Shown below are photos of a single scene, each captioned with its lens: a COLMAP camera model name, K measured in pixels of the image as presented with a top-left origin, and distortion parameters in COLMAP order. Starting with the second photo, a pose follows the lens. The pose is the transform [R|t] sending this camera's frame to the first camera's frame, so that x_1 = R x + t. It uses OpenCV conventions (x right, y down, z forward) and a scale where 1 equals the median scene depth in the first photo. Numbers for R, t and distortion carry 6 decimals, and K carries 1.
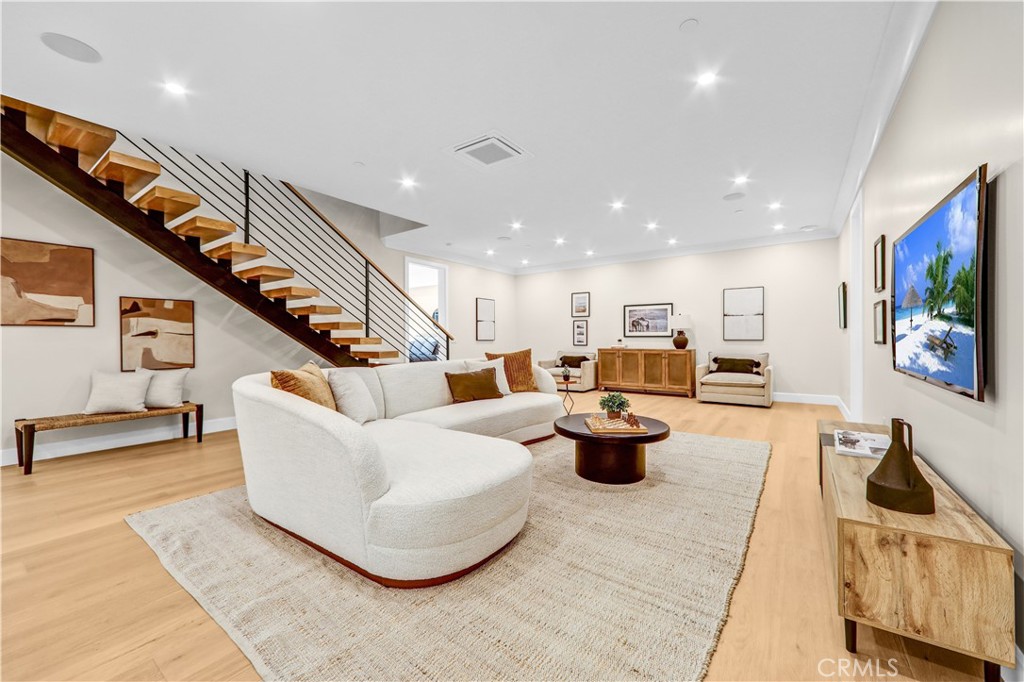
lens RADIAL K [[403.4, 0, 510.1], [0, 403.4, 341.4], [0, 0, 1]] dist [-0.000077, -0.000132]
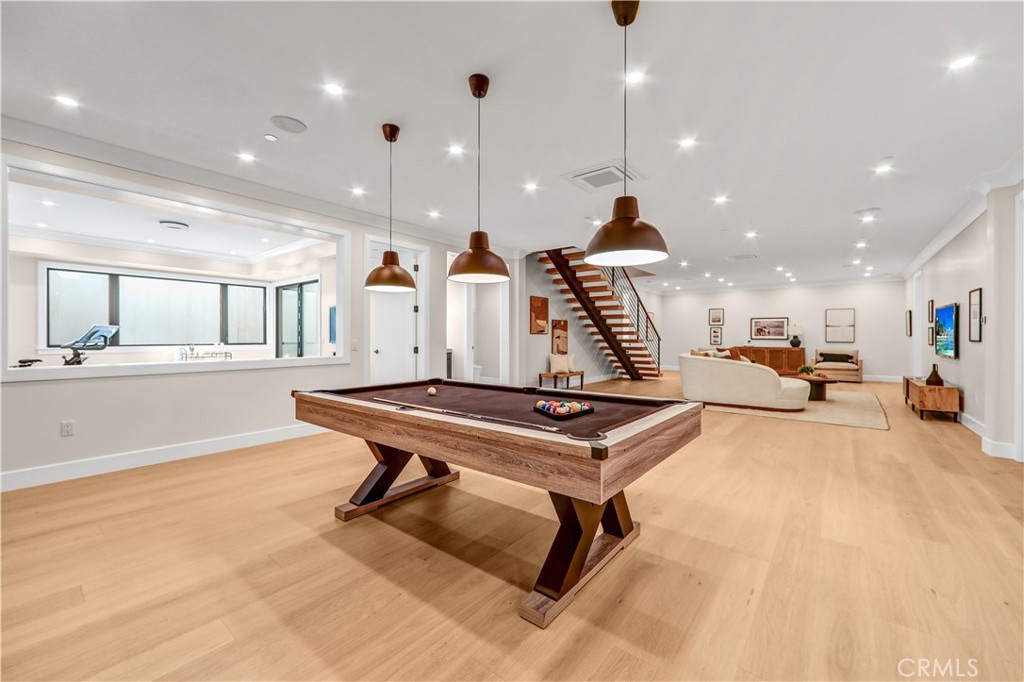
lens RADIAL K [[403.4, 0, 510.7], [0, 403.4, 338.7], [0, 0, 1]] dist [-0.000077, -0.000132]
pose [[0.997672, 0.007933, -0.067733, -0.610731], [-0.008048, 0.999967, -0.001433, -0.003940], [0.067719, 0.001974, 0.997702, -0.675846]]
